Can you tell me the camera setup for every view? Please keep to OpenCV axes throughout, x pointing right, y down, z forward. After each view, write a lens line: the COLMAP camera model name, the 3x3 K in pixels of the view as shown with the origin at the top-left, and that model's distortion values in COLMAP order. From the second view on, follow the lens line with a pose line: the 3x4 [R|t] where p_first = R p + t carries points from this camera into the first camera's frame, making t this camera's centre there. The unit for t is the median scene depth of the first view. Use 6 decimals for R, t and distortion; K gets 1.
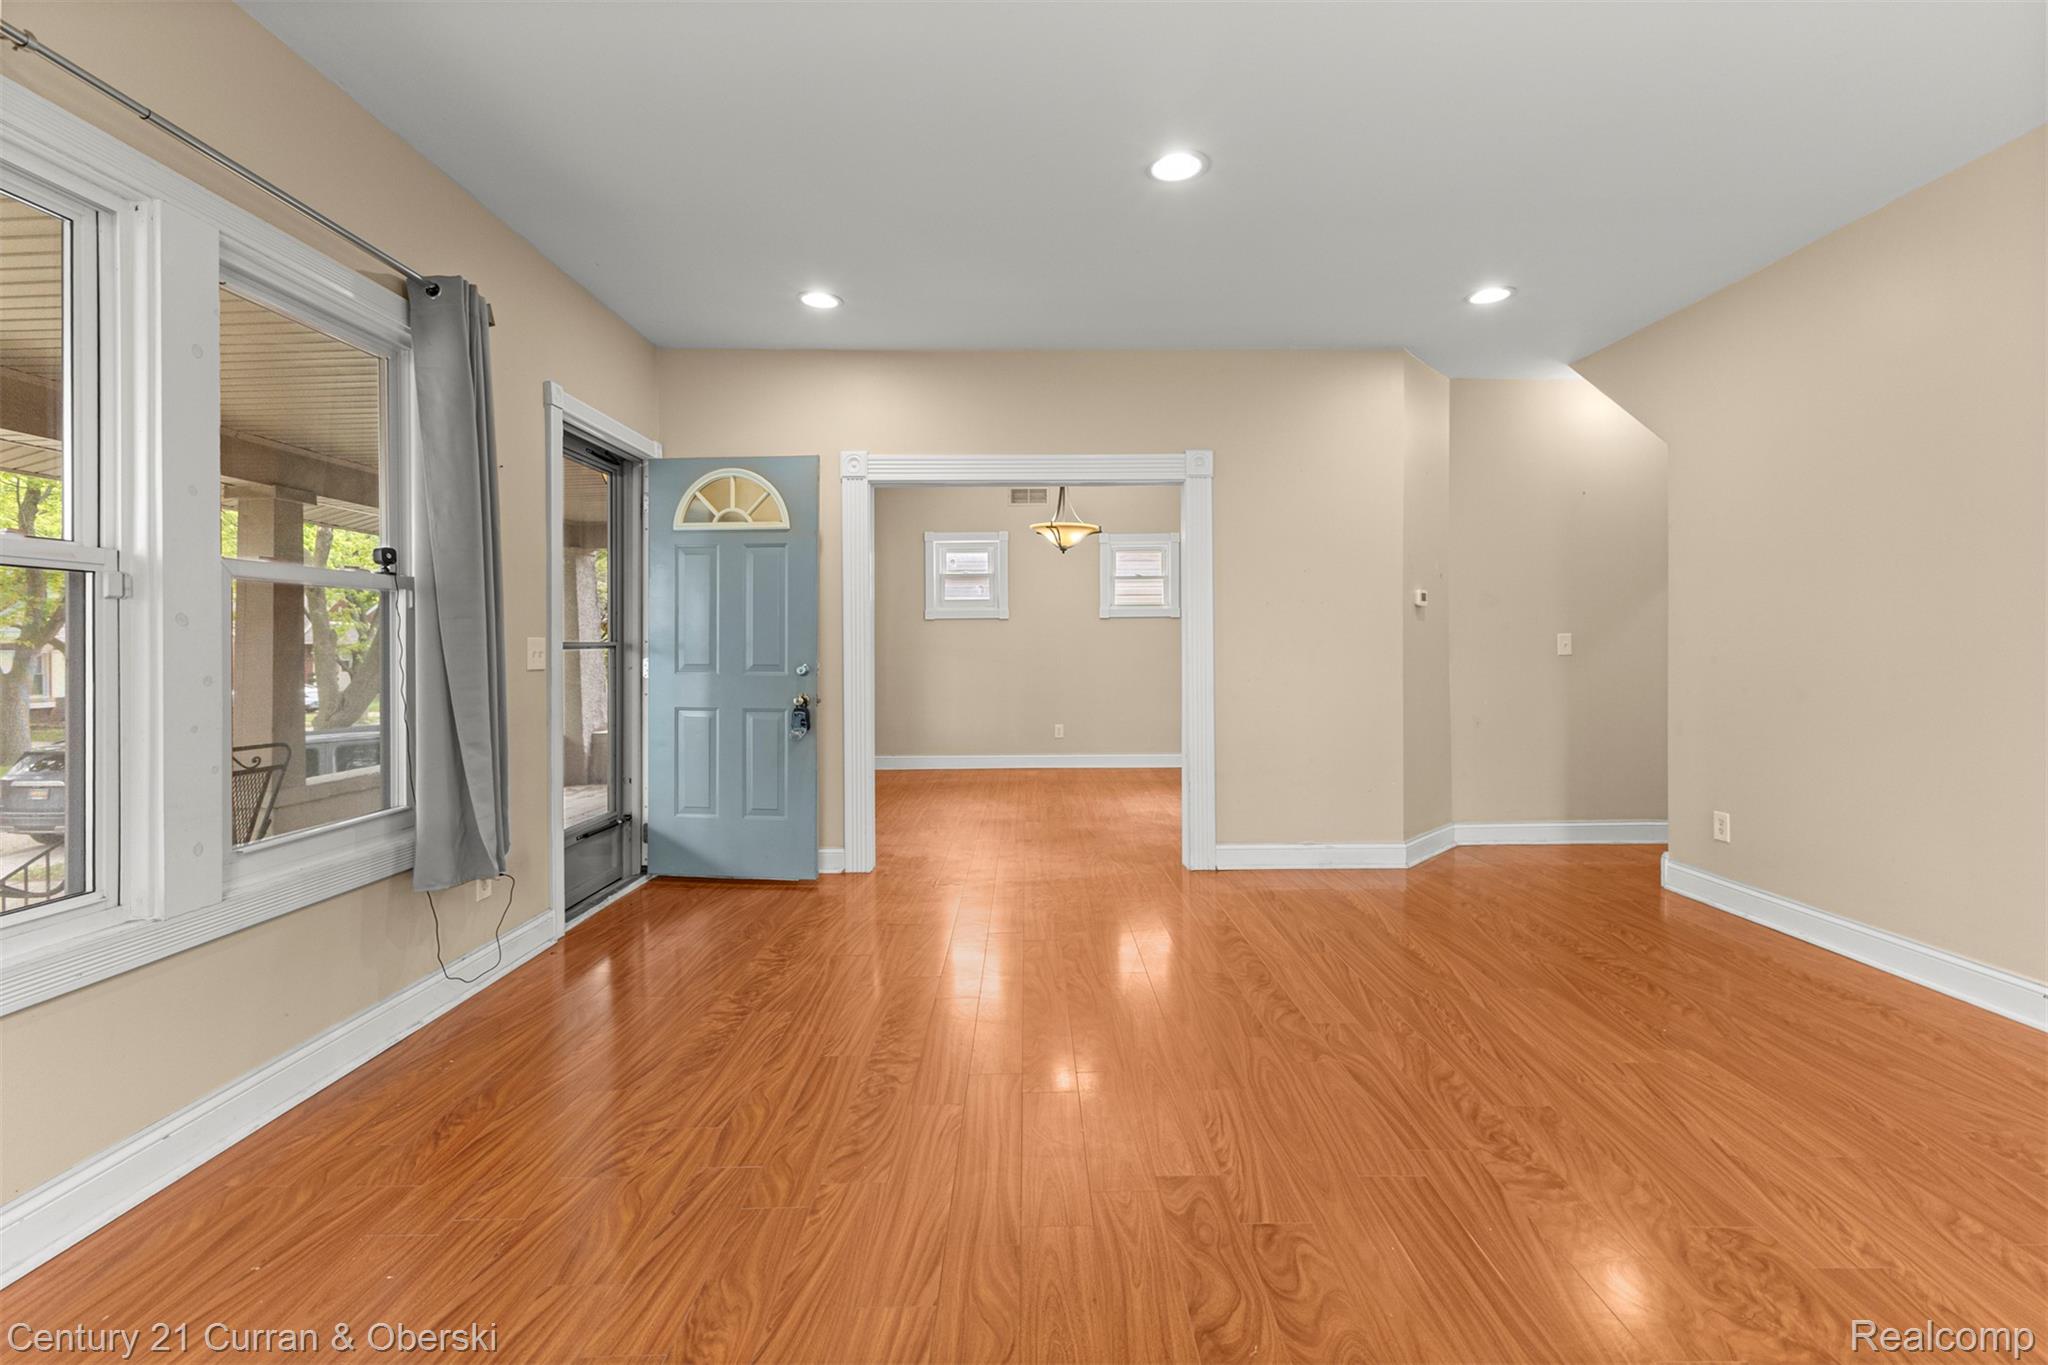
lens RADIAL K [[892.5, 0, 1022.7], [0, 892.5, 646.7], [0, 0, 1]] dist [0.006800, -0.000978]
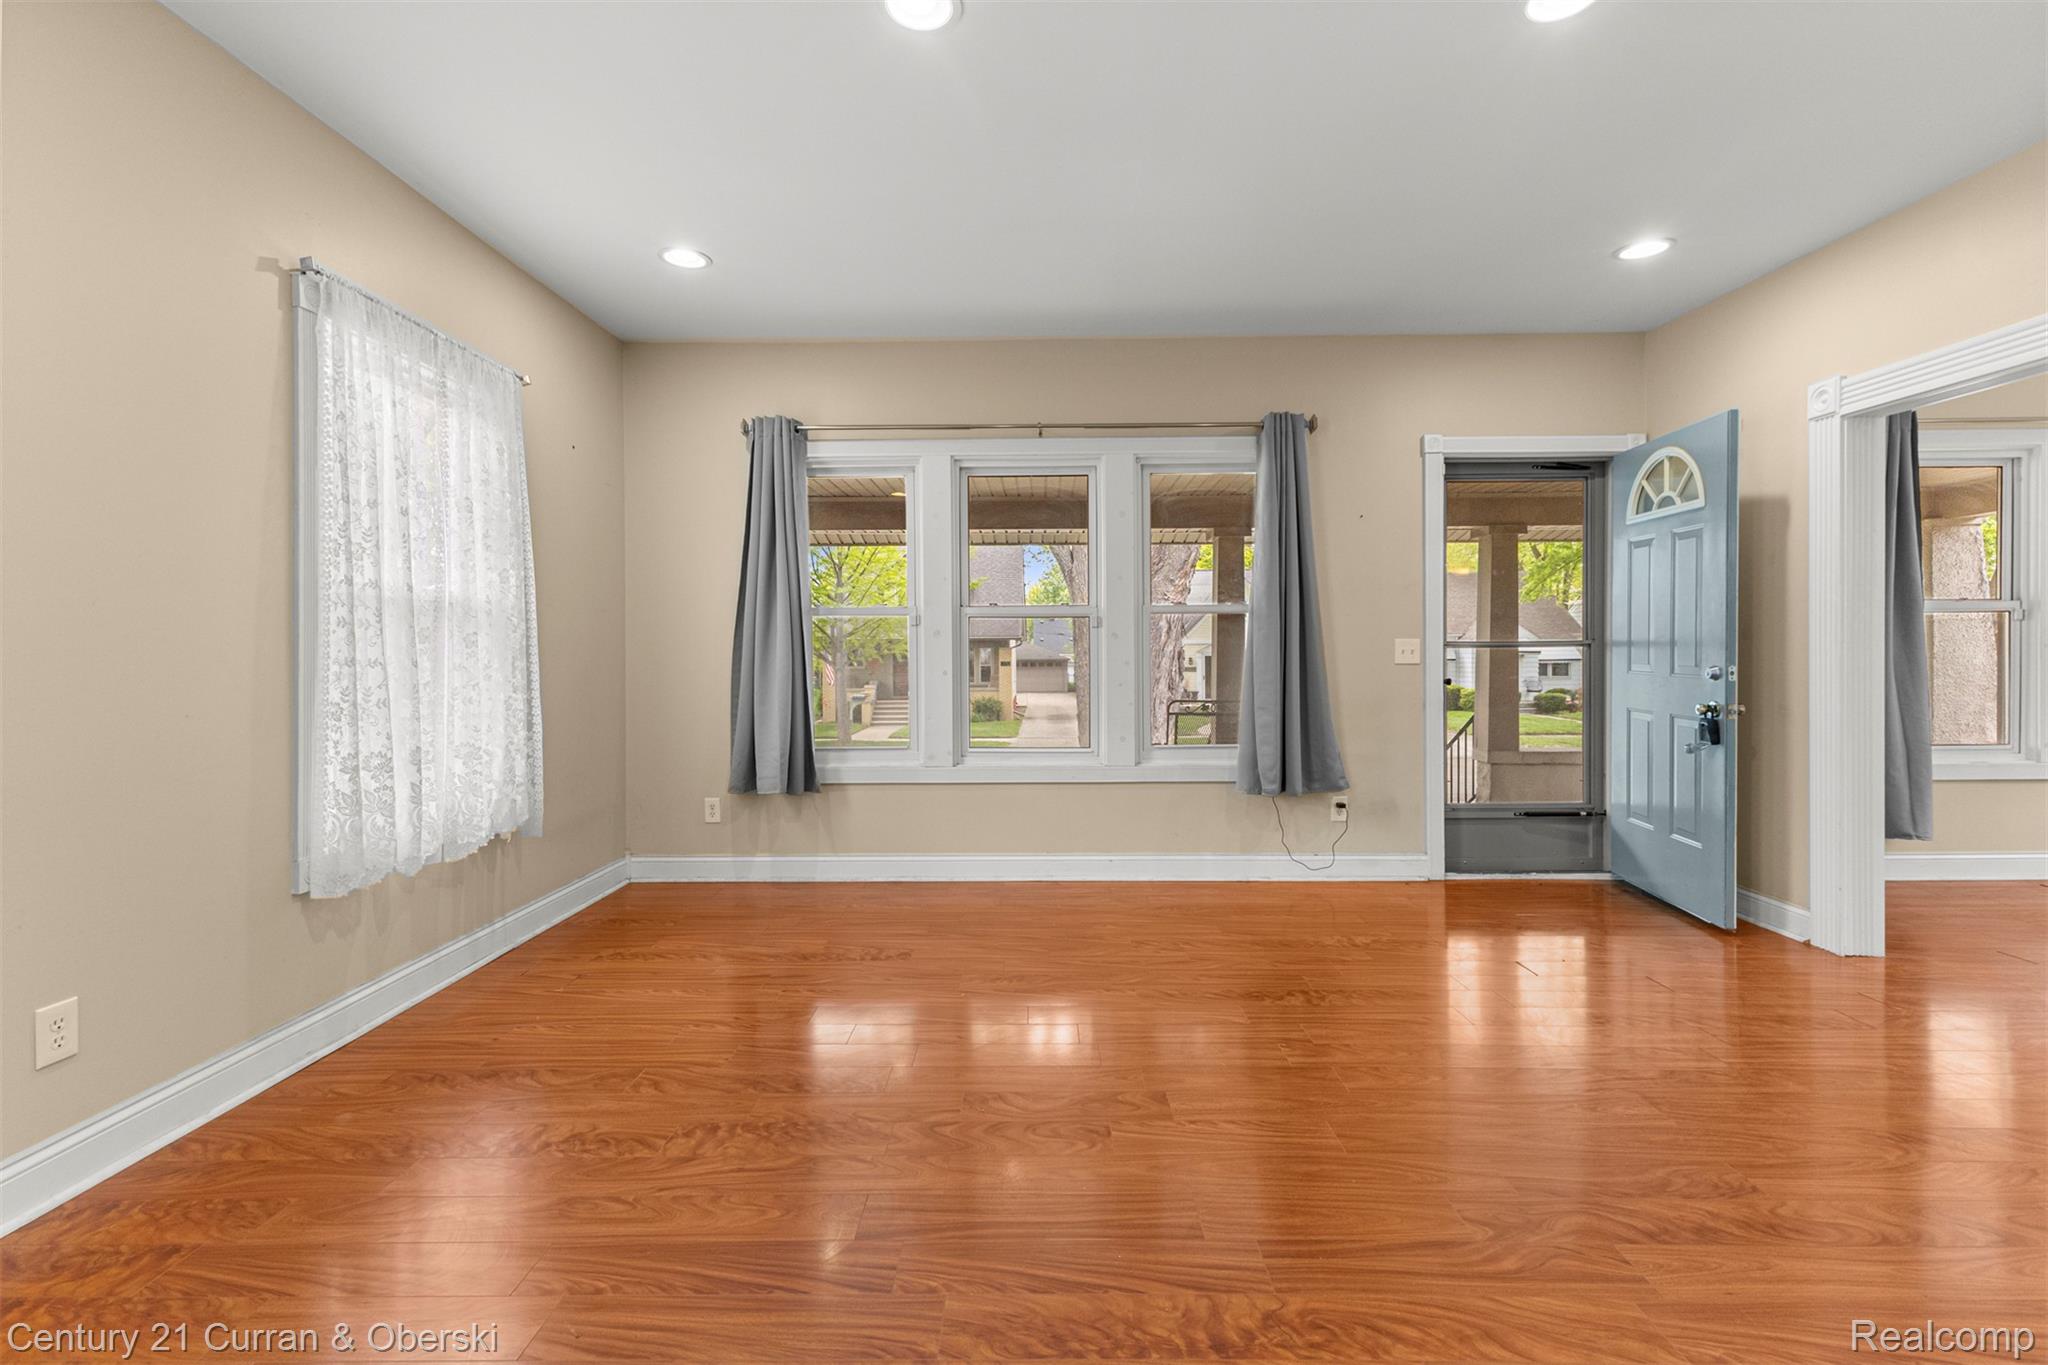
lens RADIAL K [[887.0, 0, 1029.1], [0, 887.0, 650.2], [0, 0, 1]] dist [0.011637, -0.000268]
pose [[-0.007397, 0.007256, -0.999946, 0.946296], [0.004902, 0.999962, 0.007219, -0.007603], [0.999961, -0.004848, -0.007432, 0.583551]]
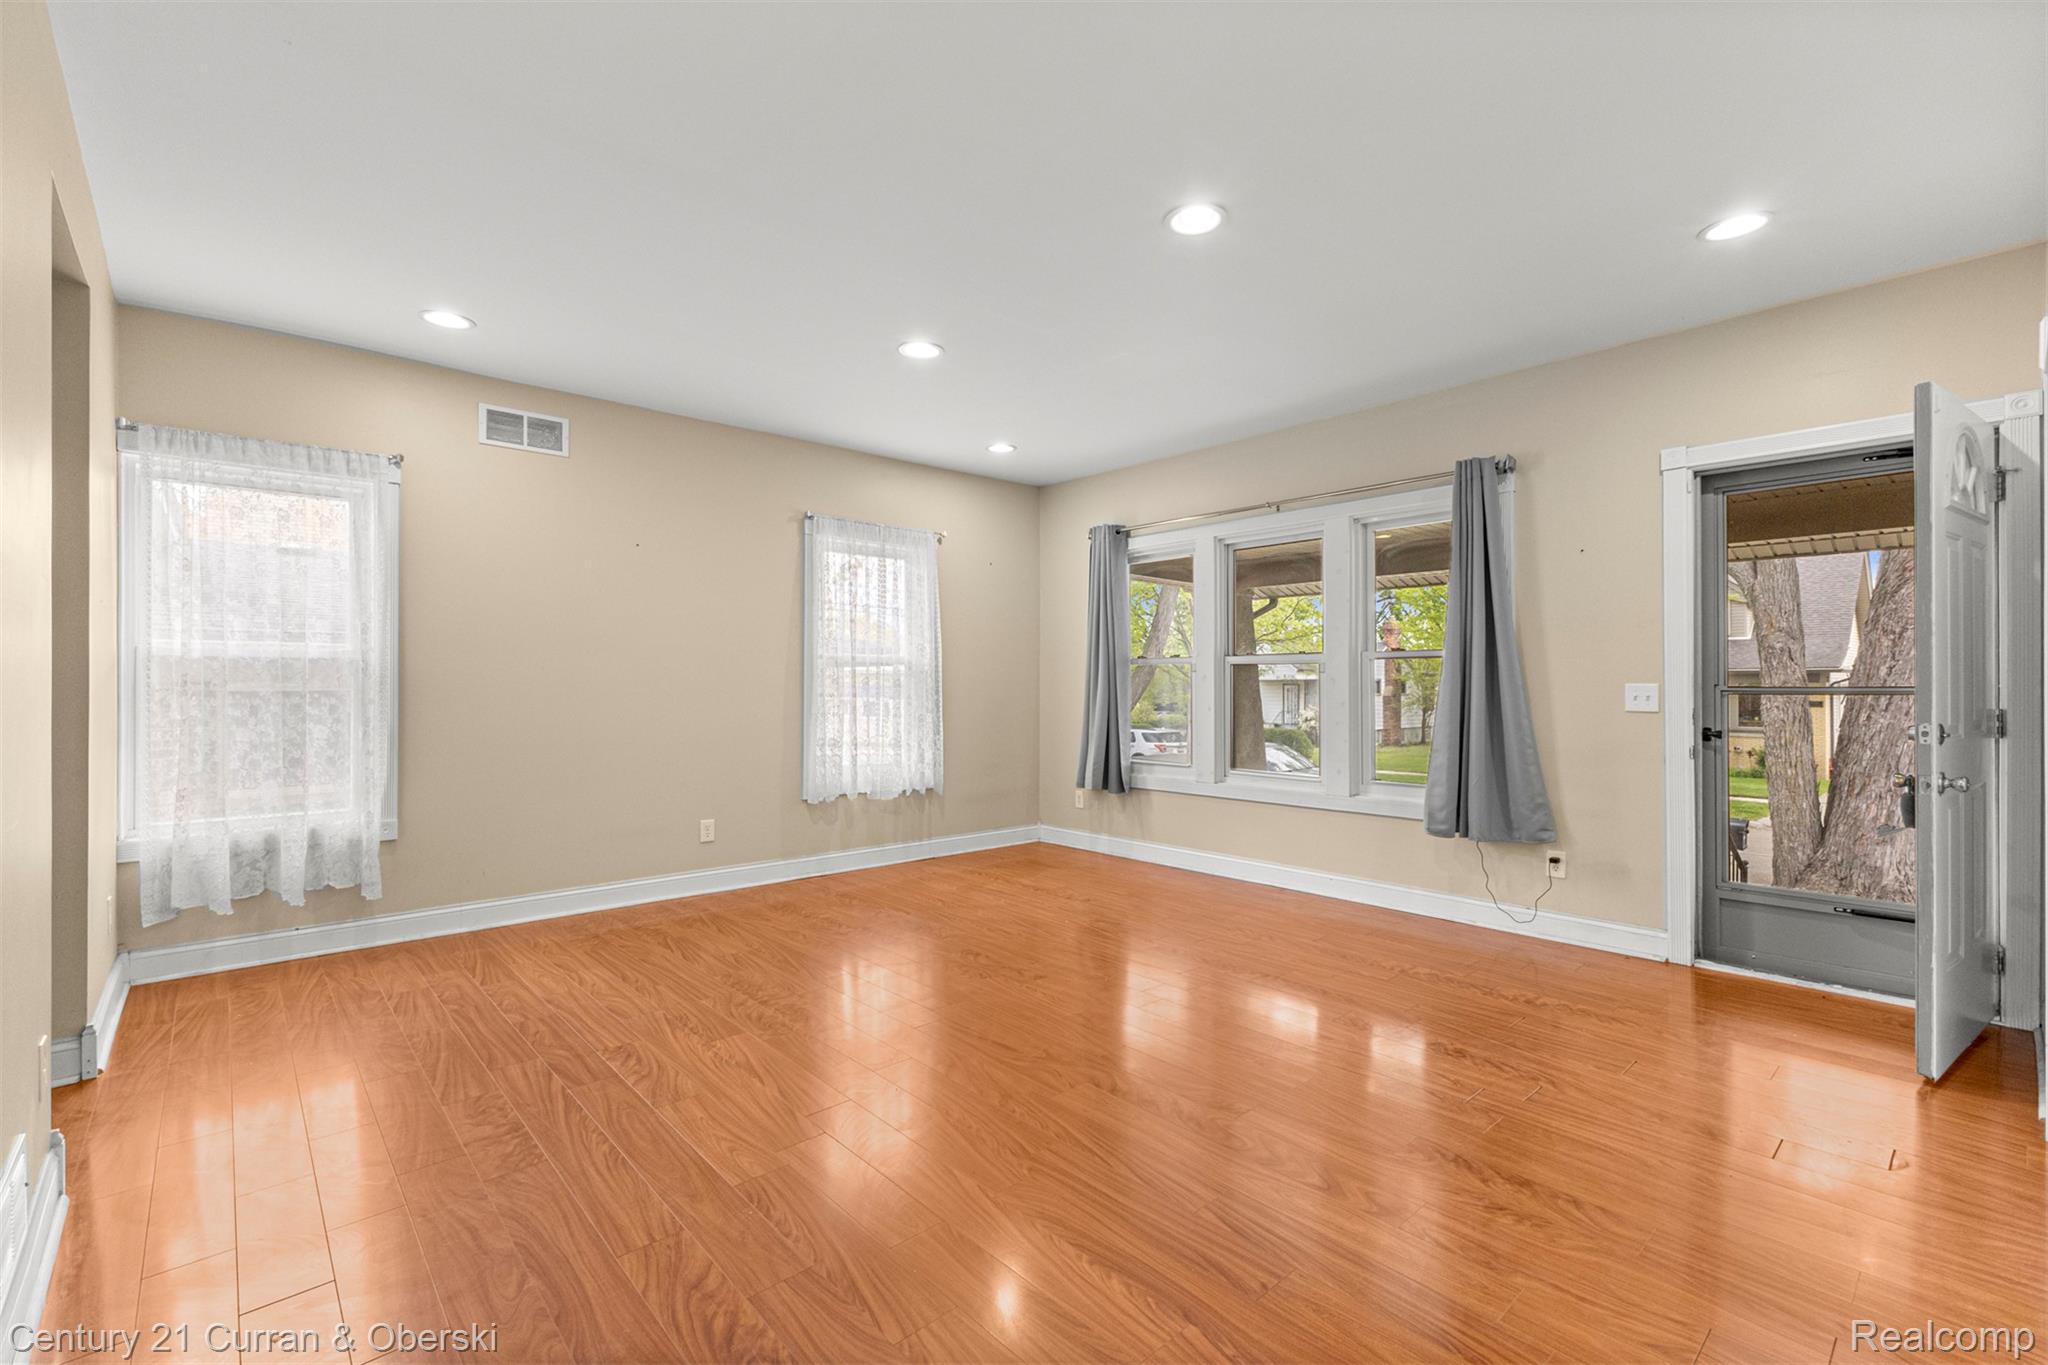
lens RADIAL K [[888.6, 0, 1029.9], [0, 888.6, 679.4], [0, 0, 1]] dist [0.007421, -0.000375]
pose [[-0.739276, 0.003261, -0.673395, 1.014250], [0.005301, 0.999985, -0.000978, -0.023208], [0.673382, -0.004293, -0.739282, 1.664515]]
